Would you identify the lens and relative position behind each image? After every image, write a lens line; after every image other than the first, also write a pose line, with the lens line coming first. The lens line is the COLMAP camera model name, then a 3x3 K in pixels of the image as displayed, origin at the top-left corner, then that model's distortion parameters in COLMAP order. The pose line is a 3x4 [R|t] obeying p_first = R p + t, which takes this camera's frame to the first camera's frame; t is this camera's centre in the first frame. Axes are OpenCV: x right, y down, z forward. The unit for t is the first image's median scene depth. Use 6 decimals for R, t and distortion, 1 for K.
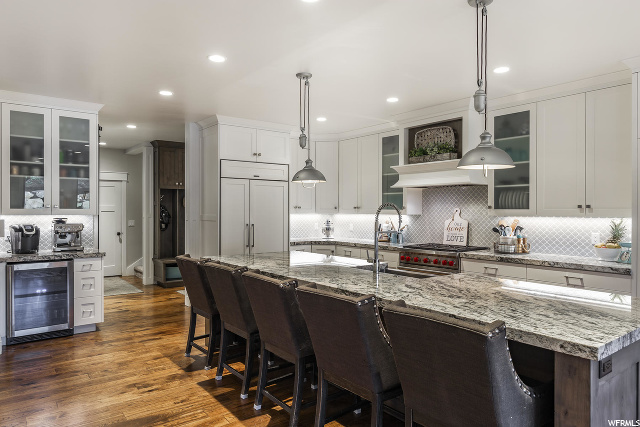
lens RADIAL K [[413.7, 0, 320.0], [0, 413.7, 213.5], [0, 0, 1]] dist [-0.002201, -0.000500]
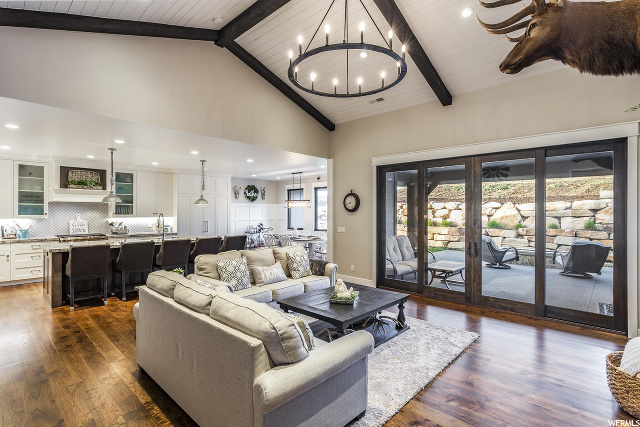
lens RADIAL K [[314.3, 0, 320.0], [0, 314.3, 213.5], [0, 0, 1]] dist [-0.001599, -0.000360]
pose [[-0.159206, -0.005133, 0.987232, -1.278994], [0.005863, 0.999964, 0.006145, -0.017724], [-0.987228, 0.006766, -0.159170, 0.185754]]
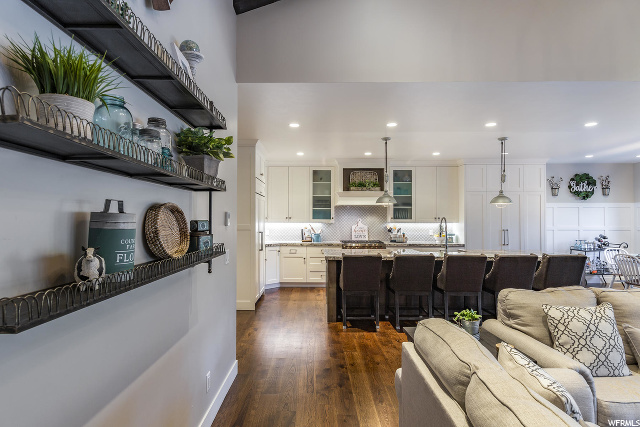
lens RADIAL K [[353.4, 0, 320.0], [0, 353.4, 213.5], [0, 0, 1]] dist [0.022841, -0.000343]
pose [[0.604555, 0.012927, 0.796459, -0.981829], [0.004874, 0.999790, -0.019926, -0.005588], [-0.796549, 0.015929, 0.604365, 0.273274]]
